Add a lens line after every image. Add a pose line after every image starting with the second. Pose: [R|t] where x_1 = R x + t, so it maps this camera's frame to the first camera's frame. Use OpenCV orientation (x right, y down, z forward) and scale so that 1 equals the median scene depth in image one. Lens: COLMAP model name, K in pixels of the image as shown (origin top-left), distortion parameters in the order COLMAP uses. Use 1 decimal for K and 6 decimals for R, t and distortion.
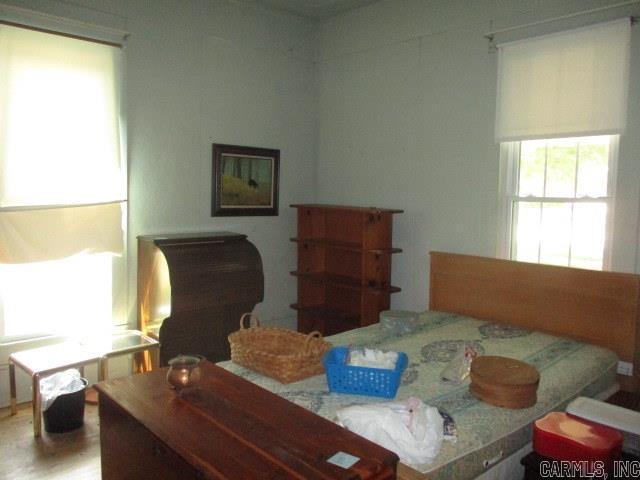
lens RADIAL K [[531.5, 0, 321.8], [0, 531.5, 238.2], [0, 0, 1]] dist [-0.024915, 0.004522]
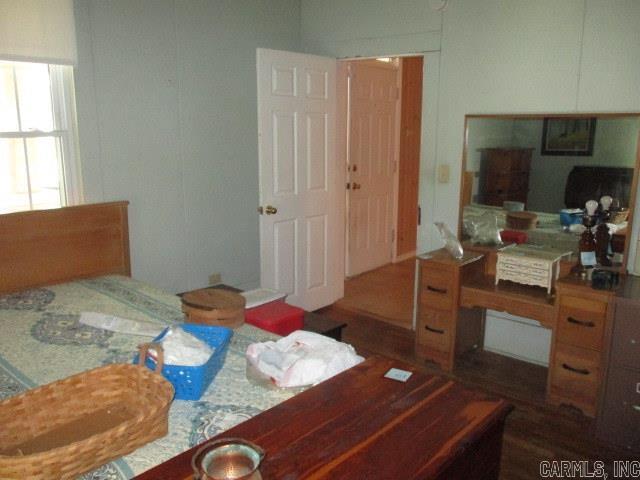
lens RADIAL K [[531.5, 0, 321.9], [0, 531.5, 243.8], [0, 0, 1]] dist [-0.024915, 0.004522]
pose [[-0.114605, -0.224098, 0.967805, -0.522317], [0.072150, 0.969773, 0.233098, -0.070457], [-0.990788, 0.096542, -0.094972, 0.663675]]
